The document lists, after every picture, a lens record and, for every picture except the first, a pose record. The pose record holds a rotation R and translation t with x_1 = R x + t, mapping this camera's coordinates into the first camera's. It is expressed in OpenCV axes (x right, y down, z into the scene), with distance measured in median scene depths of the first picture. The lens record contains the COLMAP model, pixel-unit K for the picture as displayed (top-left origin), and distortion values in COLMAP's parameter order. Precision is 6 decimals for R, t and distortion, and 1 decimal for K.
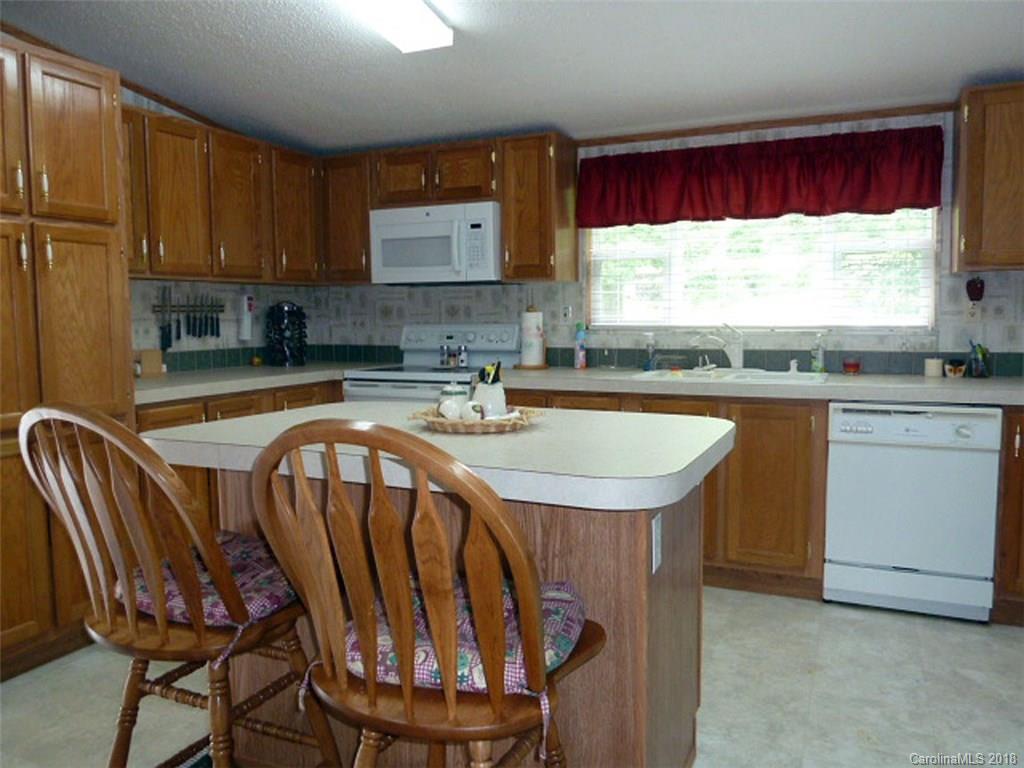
lens RADIAL K [[765.7, 0, 512.0], [0, 765.7, 384.0], [0, 0, 1]] dist [-0.033026, 0.002031]
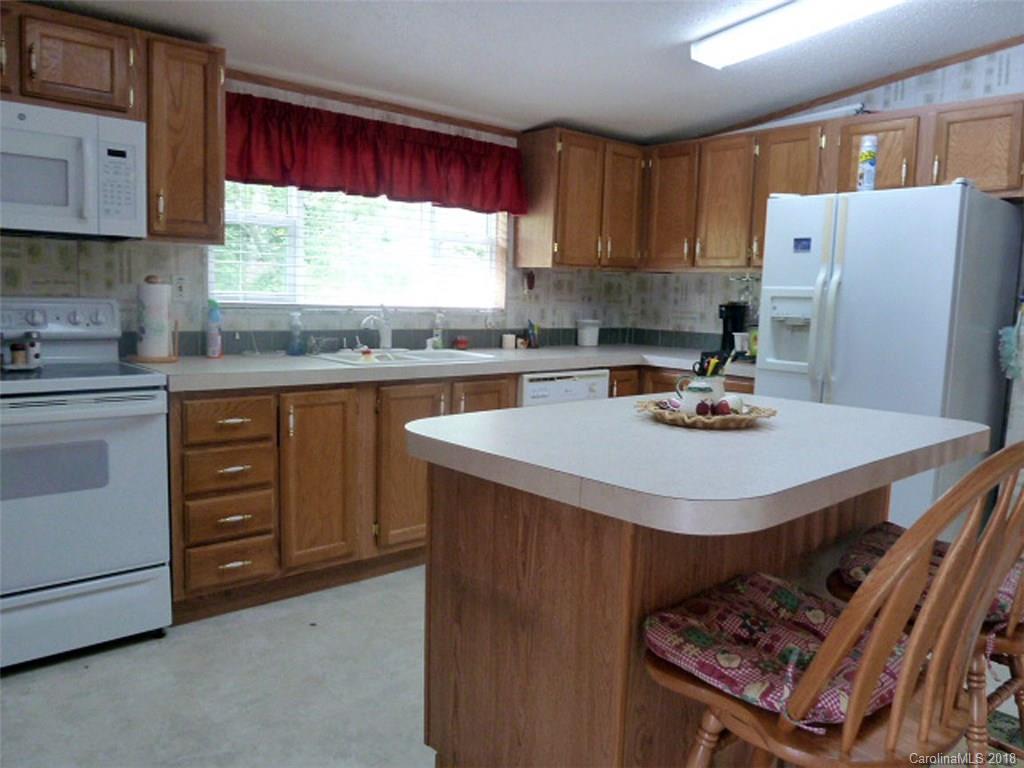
lens RADIAL K [[765.7, 0, 512.0], [0, 765.7, 384.0], [0, 0, 1]] dist [-0.033026, 0.002031]
pose [[0.414897, -0.083825, 0.905999, -0.546580], [0.046096, 0.996405, 0.071080, -0.037858], [-0.908700, 0.012272, 0.417270, 0.430385]]
